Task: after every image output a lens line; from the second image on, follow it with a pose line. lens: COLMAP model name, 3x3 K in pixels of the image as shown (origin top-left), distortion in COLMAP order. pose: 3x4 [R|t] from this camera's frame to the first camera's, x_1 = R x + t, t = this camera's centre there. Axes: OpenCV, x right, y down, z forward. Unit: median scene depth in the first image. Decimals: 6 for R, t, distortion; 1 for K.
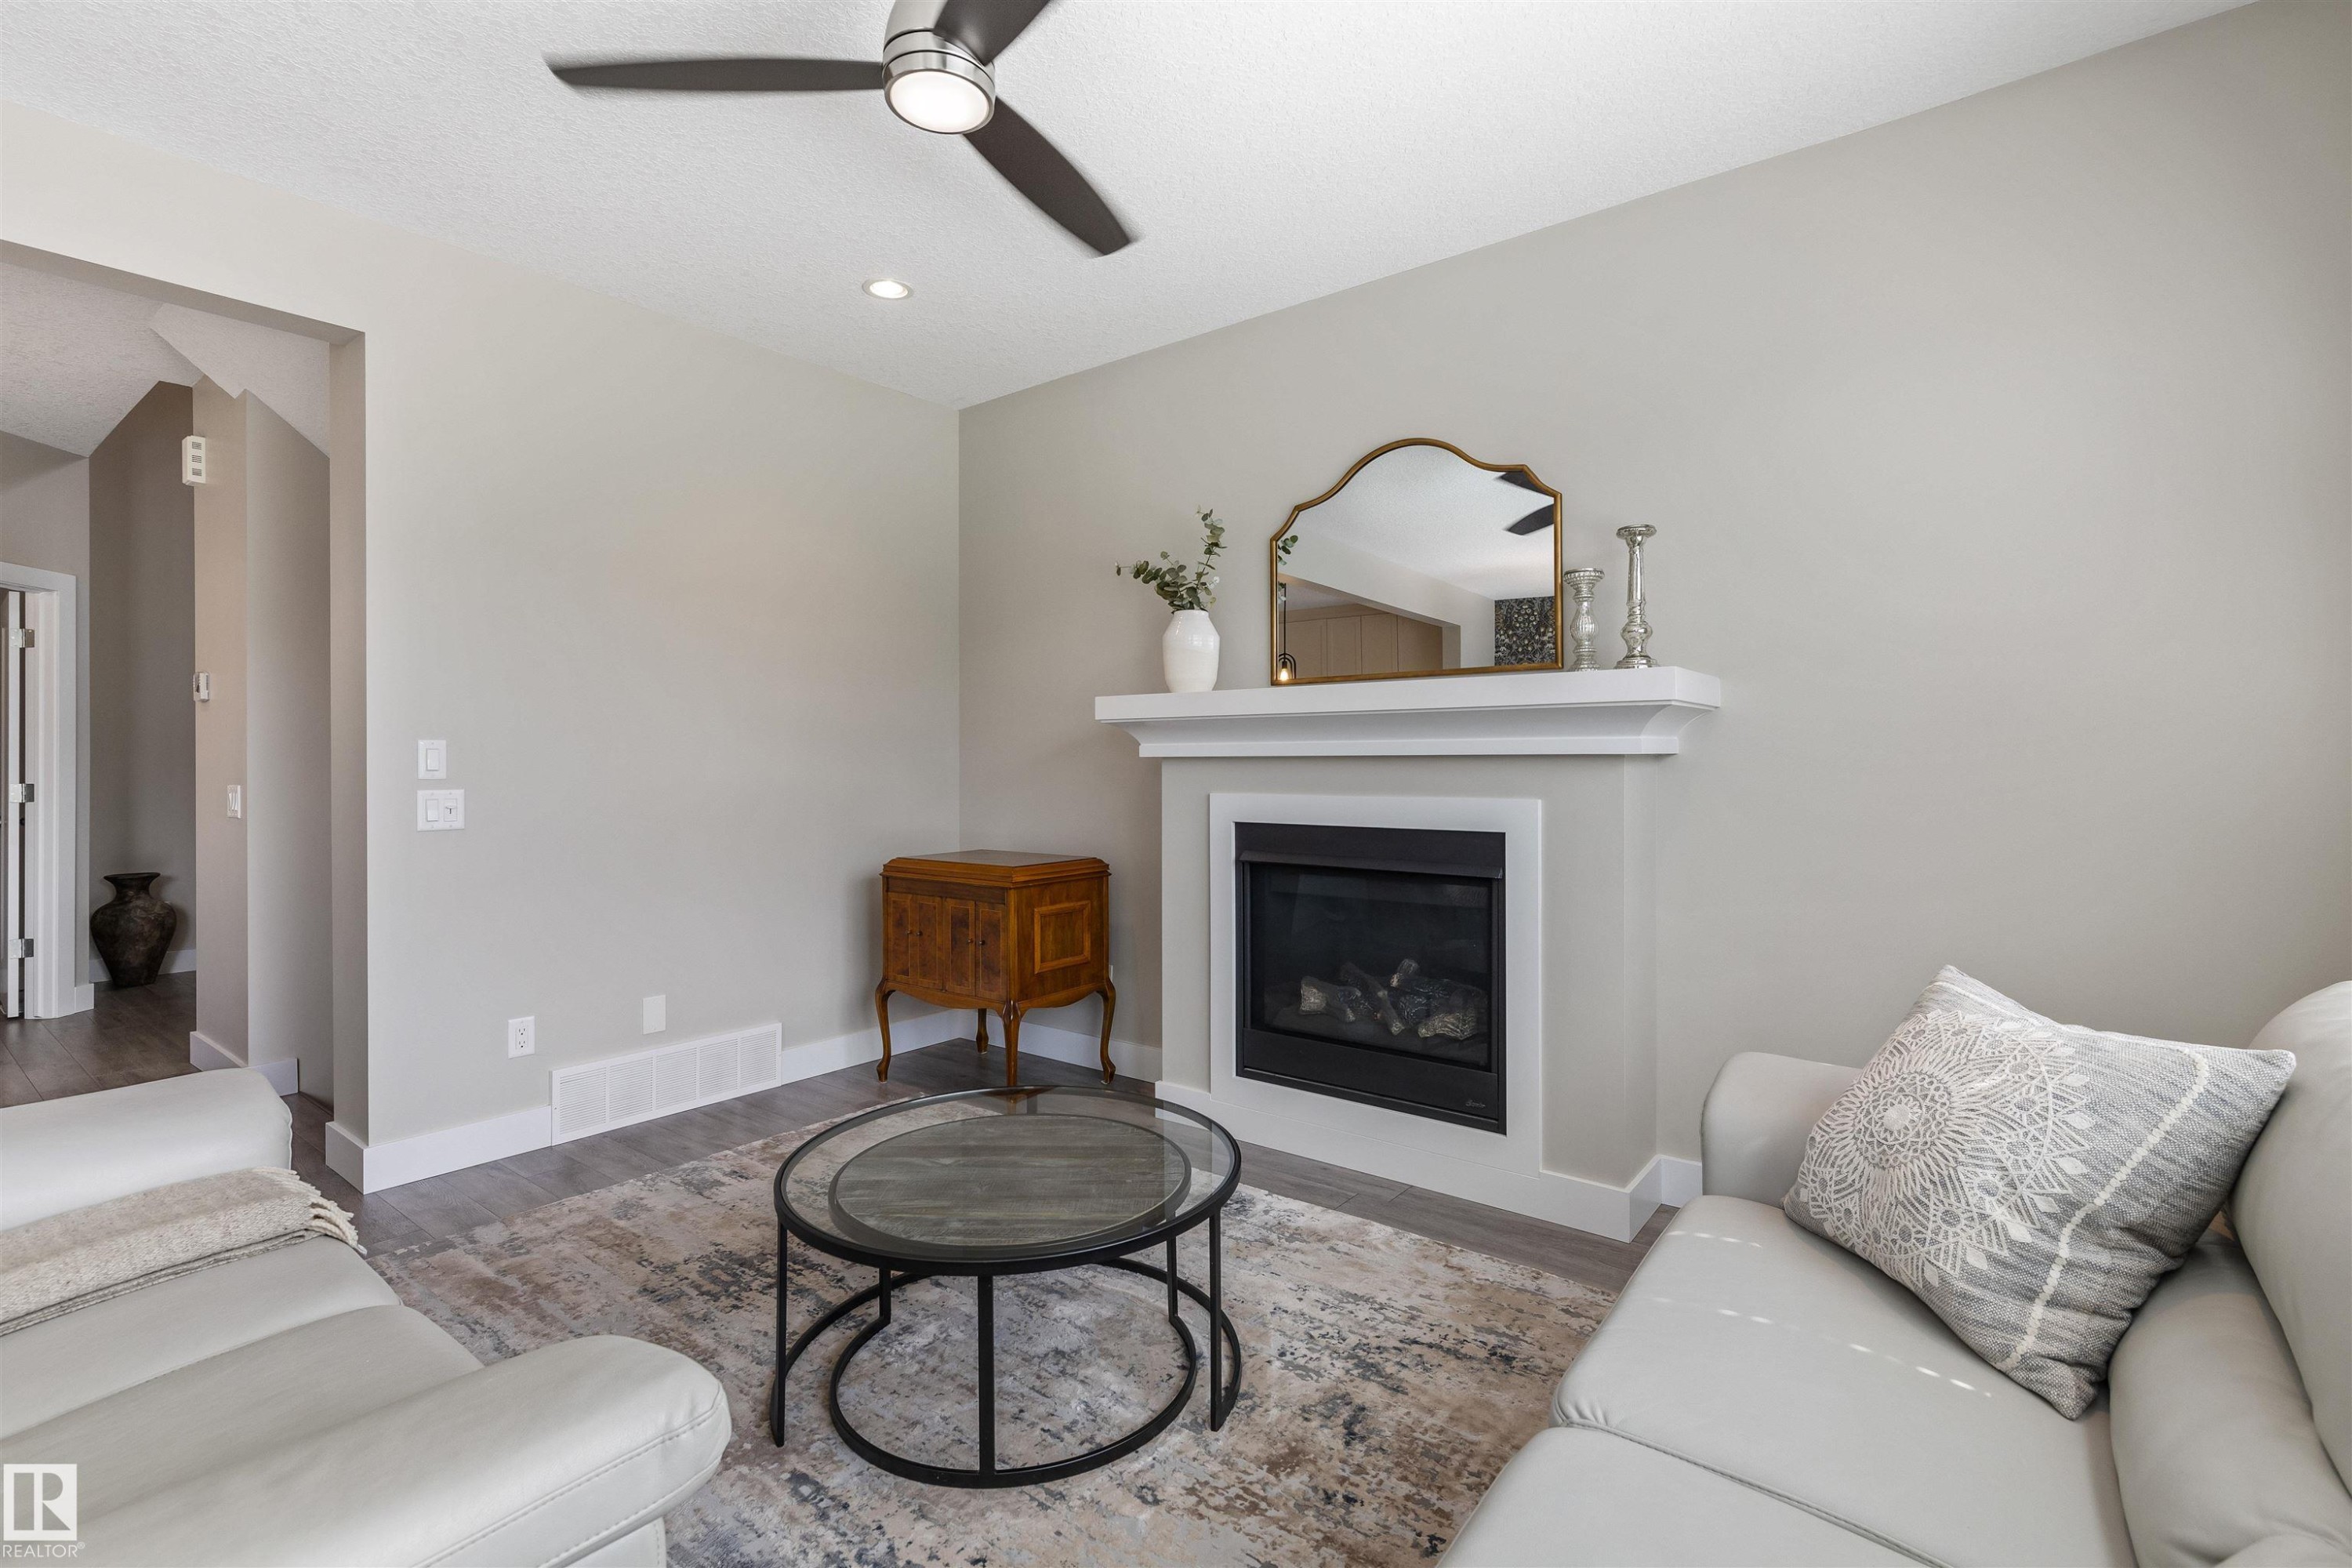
lens RADIAL K [[1057.6, 0, 1232.4], [0, 1057.6, 758.6], [0, 0, 1]] dist [0.013084, -0.000206]
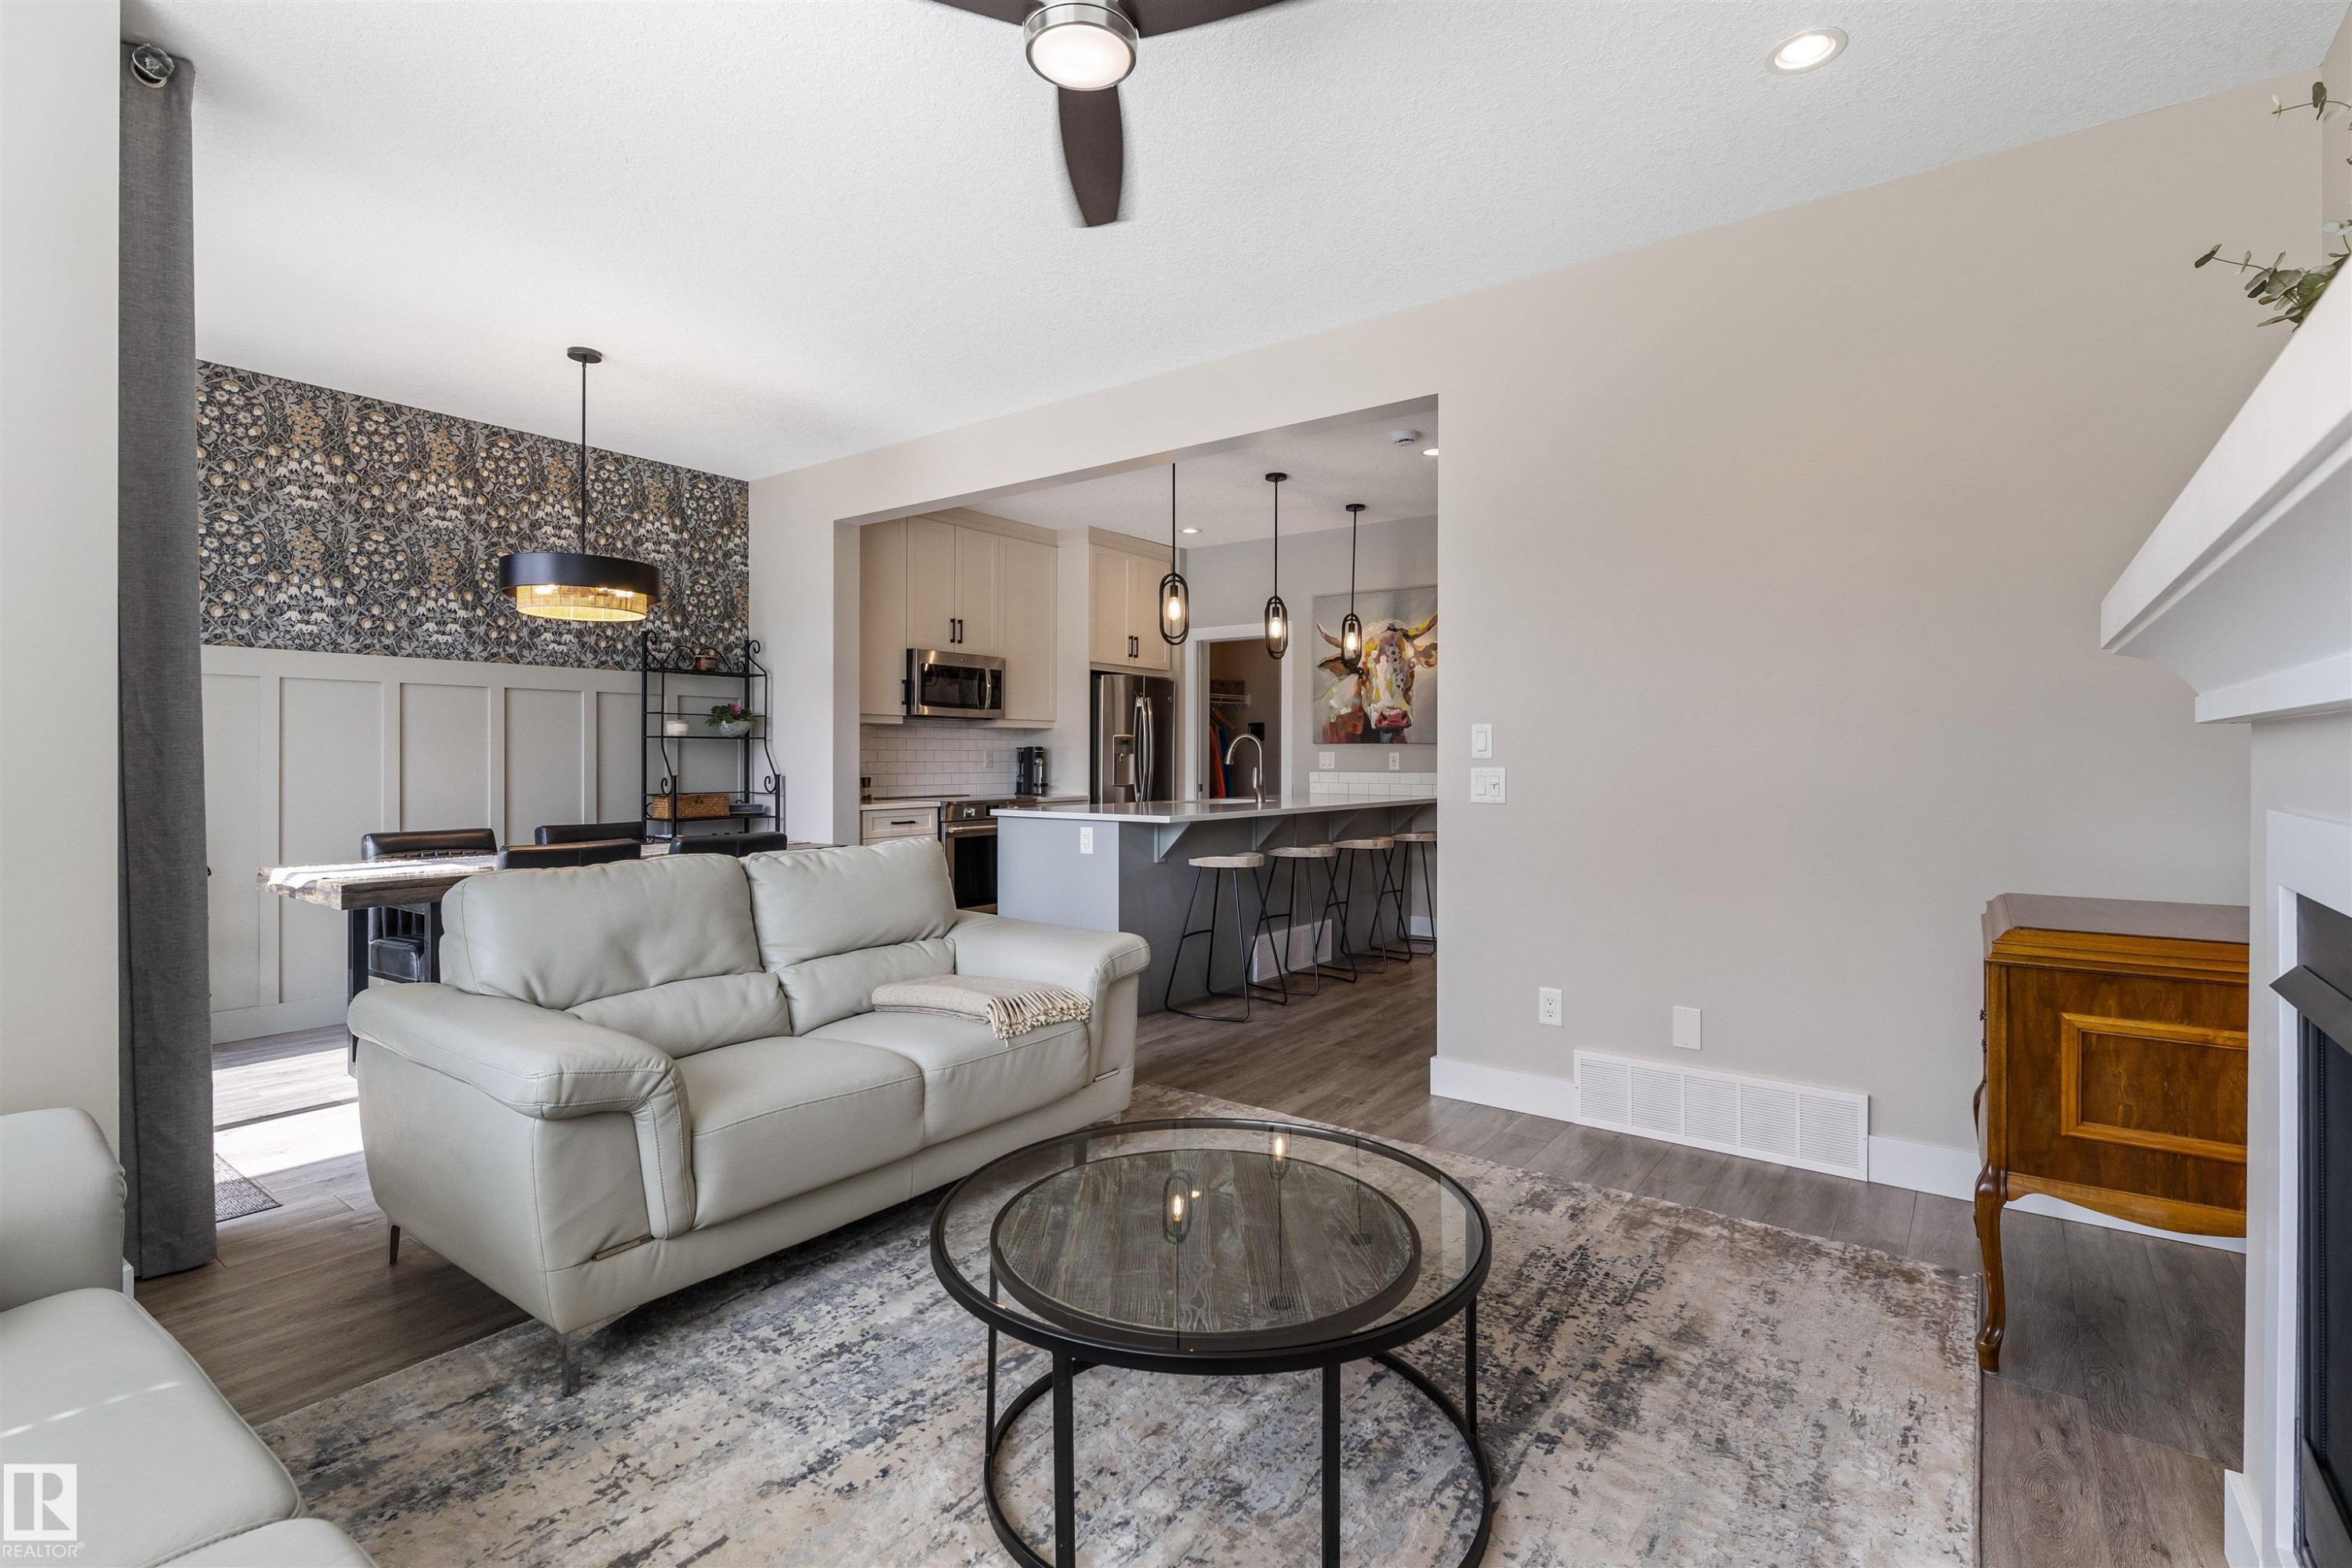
lens RADIAL K [[1093.1, 0, 1123.0], [0, 1093.1, 775.9], [0, 0, 1]] dist [-0.009623, -0.000043]
pose [[-0.029402, 0.015480, -0.999448, 0.420749], [0.005127, 0.999869, 0.015336, 0.017884], [0.999555, -0.004673, -0.029477, 0.636505]]
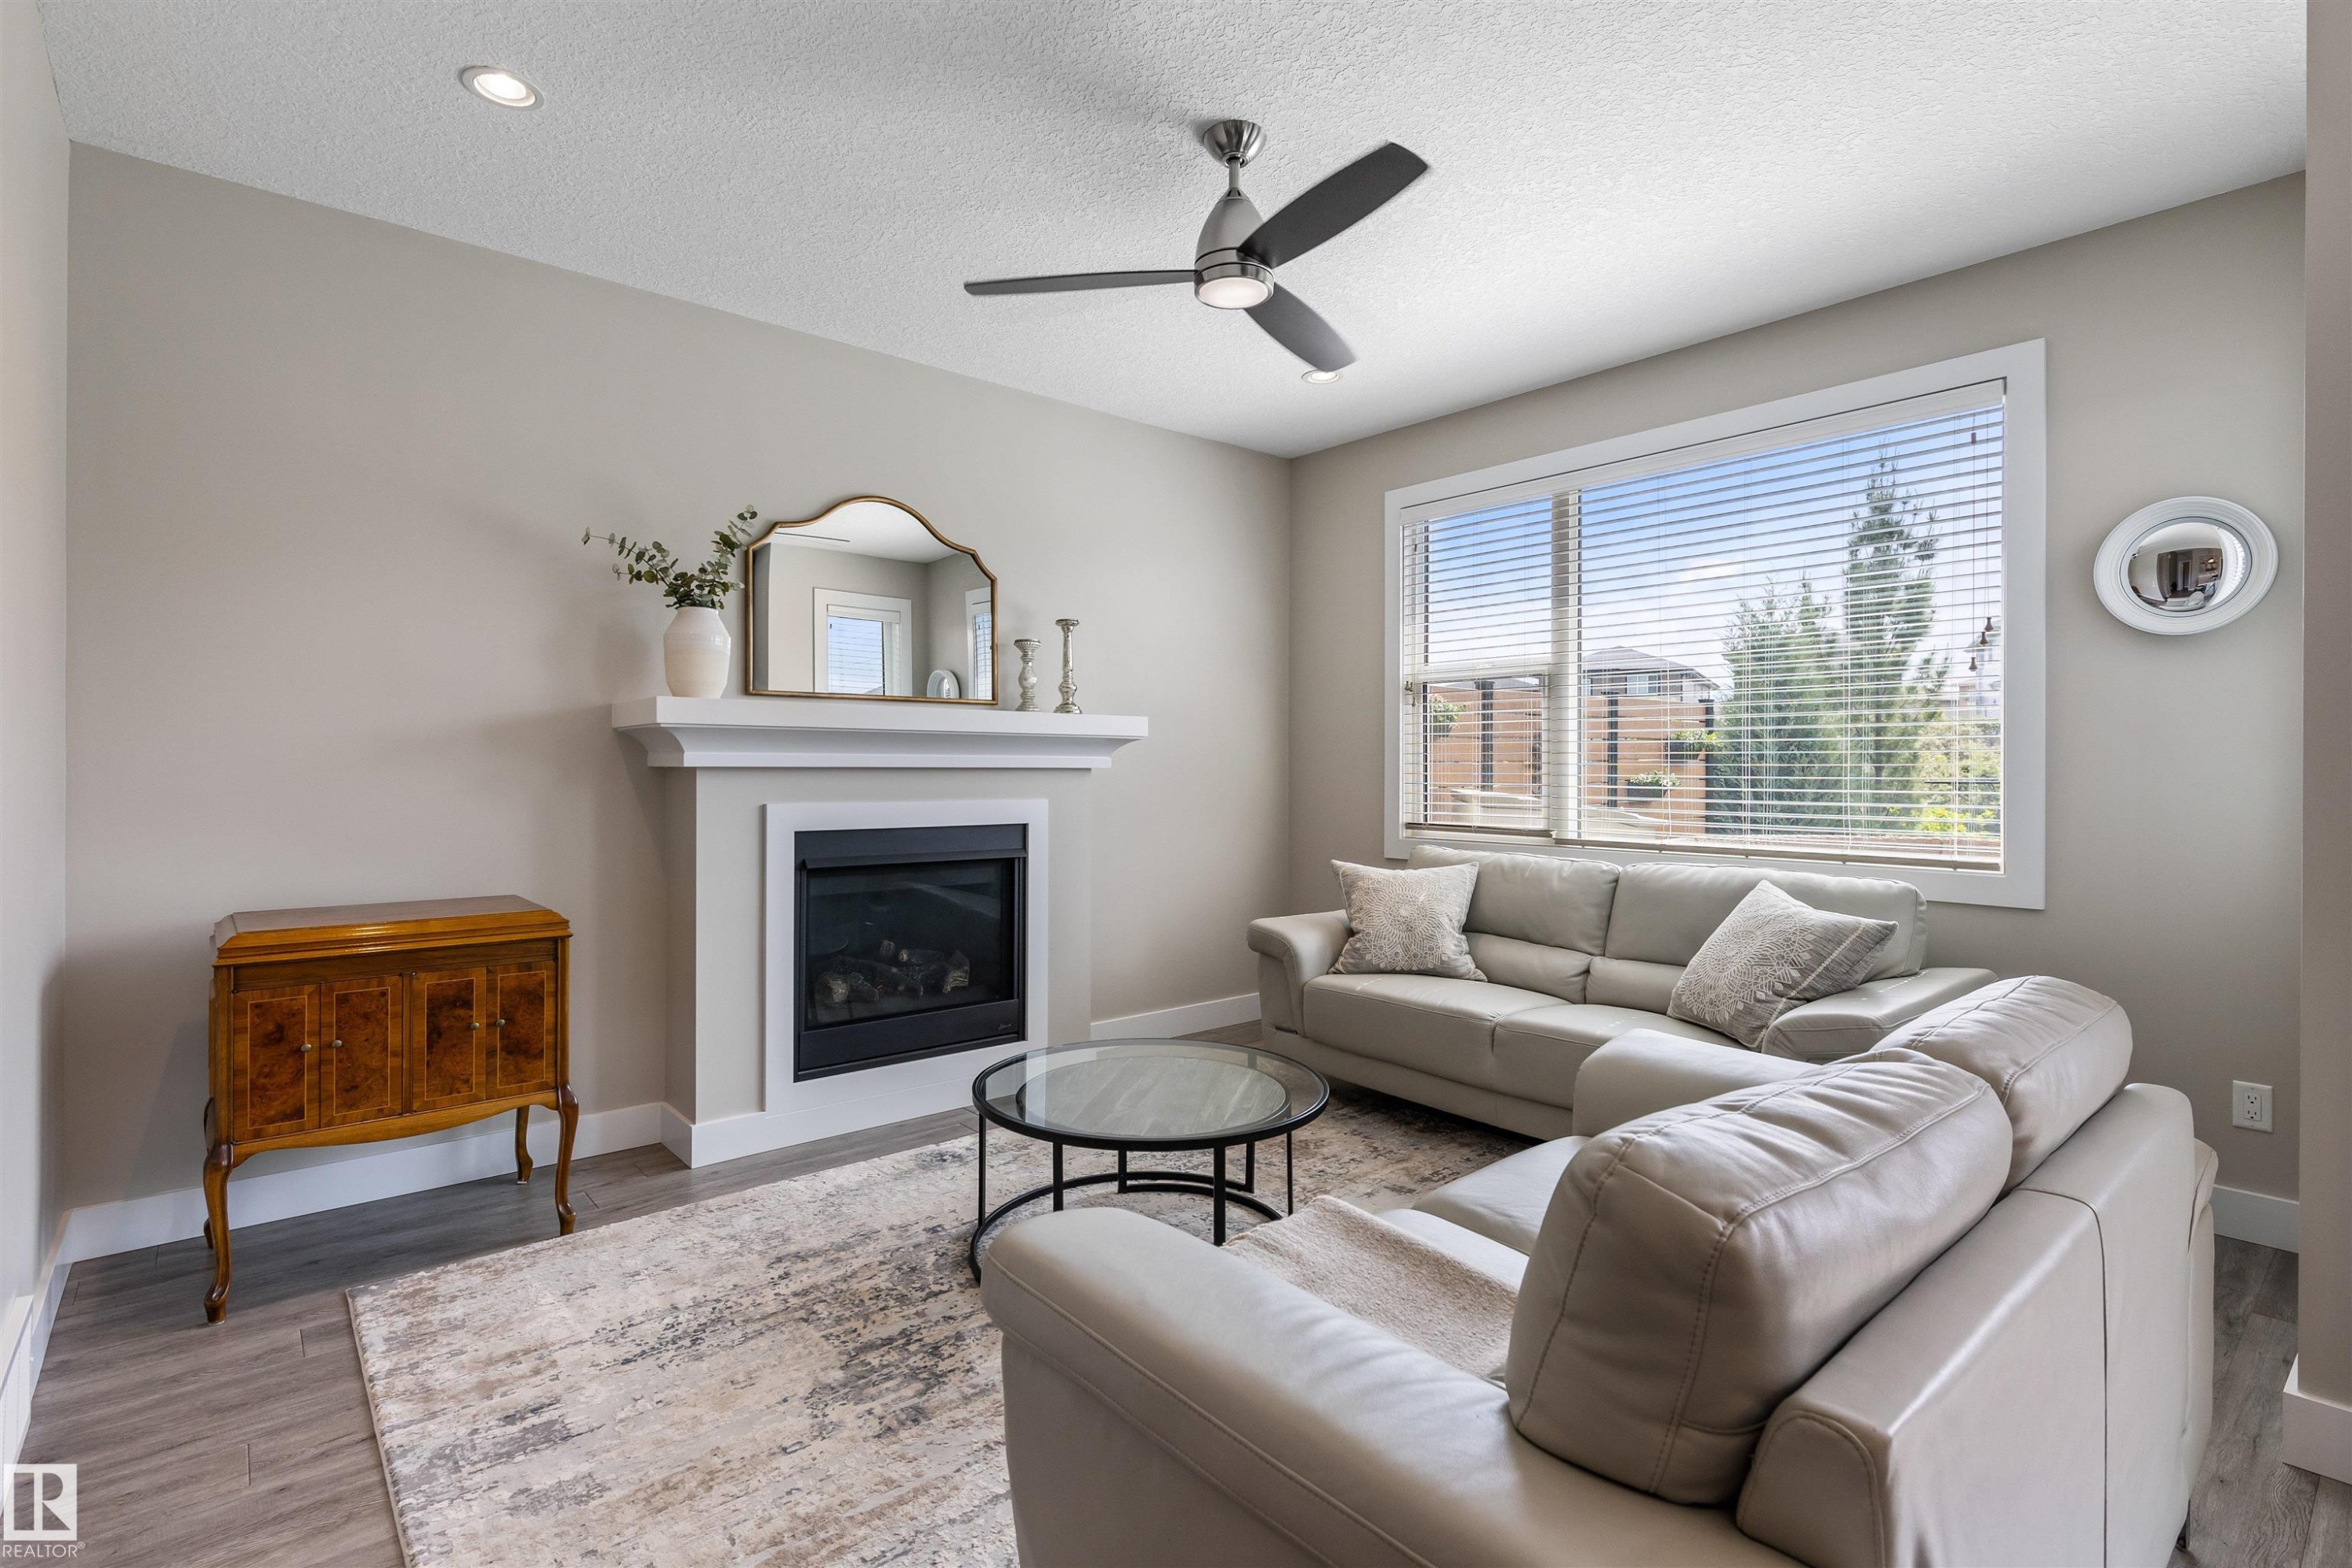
lens RADIAL K [[1093.1, 0, 1128.5], [0, 1093.1, 748.3], [0, 0, 1]] dist [-0.009623, -0.000043]
pose [[0.231834, 0.020878, 0.972531, -0.999513], [-0.011486, 0.999759, -0.018724, -0.003515], [-0.972688, -0.006829, 0.232018, 0.478556]]
